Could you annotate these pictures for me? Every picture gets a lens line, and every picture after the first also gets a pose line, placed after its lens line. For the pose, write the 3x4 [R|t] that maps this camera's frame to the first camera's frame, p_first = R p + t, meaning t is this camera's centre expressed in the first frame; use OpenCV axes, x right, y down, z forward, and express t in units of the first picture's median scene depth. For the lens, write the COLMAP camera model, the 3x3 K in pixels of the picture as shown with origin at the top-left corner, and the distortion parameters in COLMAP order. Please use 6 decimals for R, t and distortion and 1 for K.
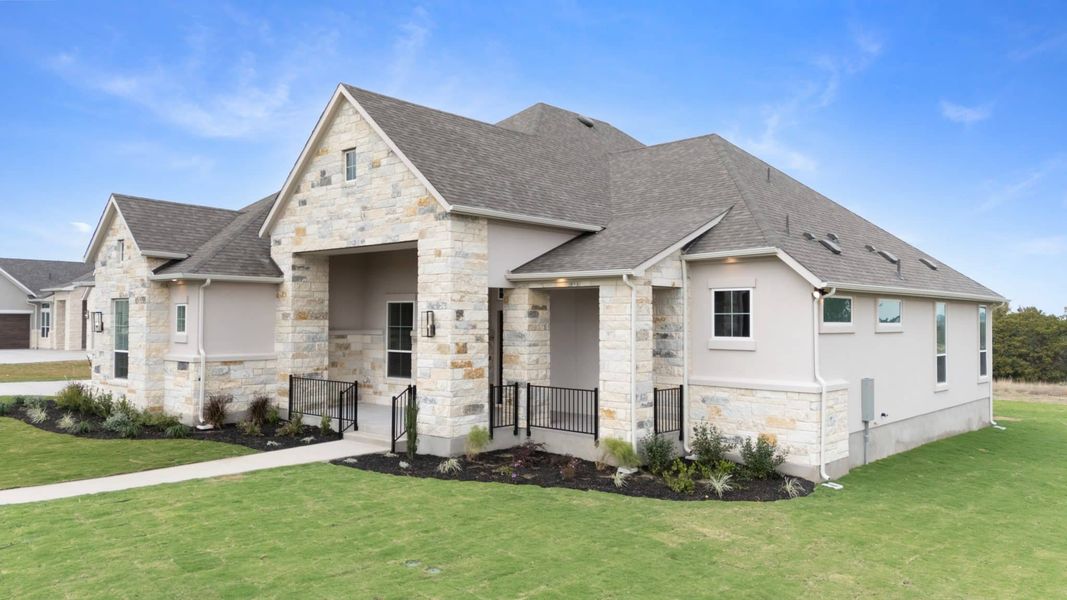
lens RADIAL K [[791.5, 0, 535.0], [0, 791.5, 308.6], [0, 0, 1]] dist [0.075690, -0.076499]
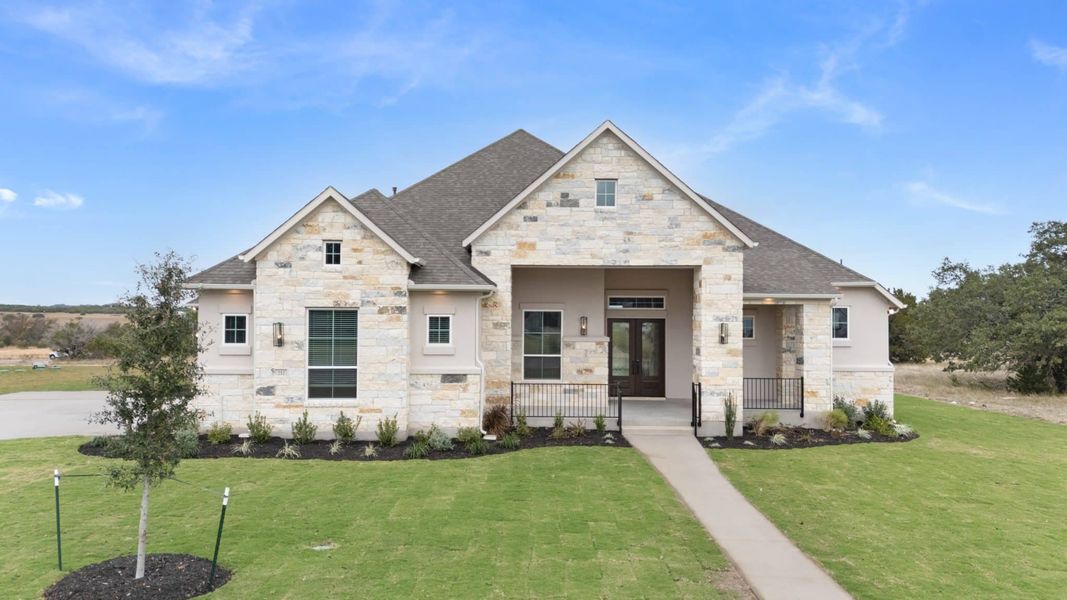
lens RADIAL K [[791.5, 0, 523.3], [0, 791.5, 304.7], [0, 0, 1]] dist [0.075690, -0.076499]
pose [[0.731716, 0.005965, 0.681583, -1.087939], [-0.012578, 0.999910, 0.004752, -0.024967], [-0.681494, -0.012050, 0.731725, 0.251316]]
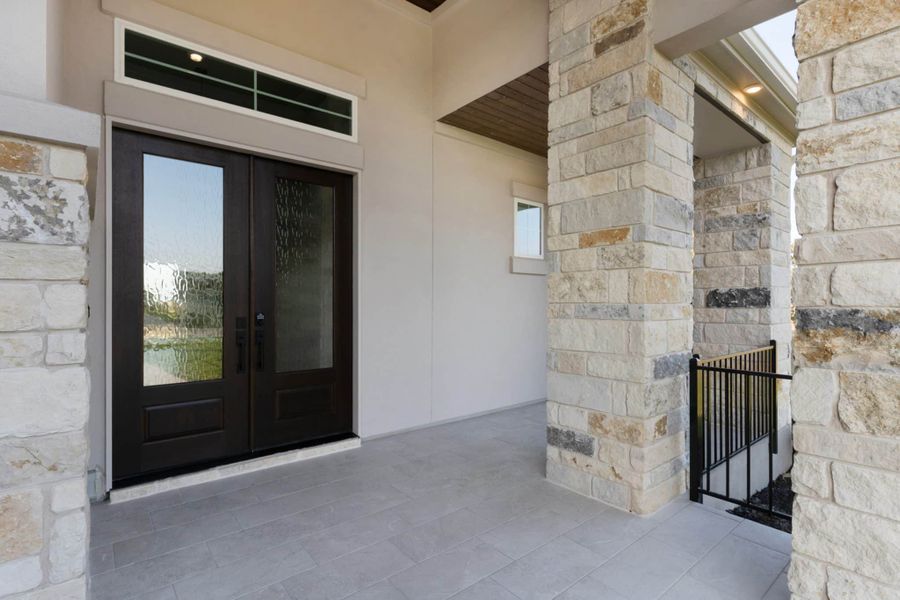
lens RADIAL K [[445.8, 0, 449.8], [0, 445.8, 300.7], [0, 0, 1]] dist [-0.001418, -0.000630]
pose [[0.117033, 0.007793, 0.993097, -0.201284], [-0.014707, 0.999873, -0.006113, 0.067613], [-0.993019, -0.013890, 0.117133, 1.005546]]
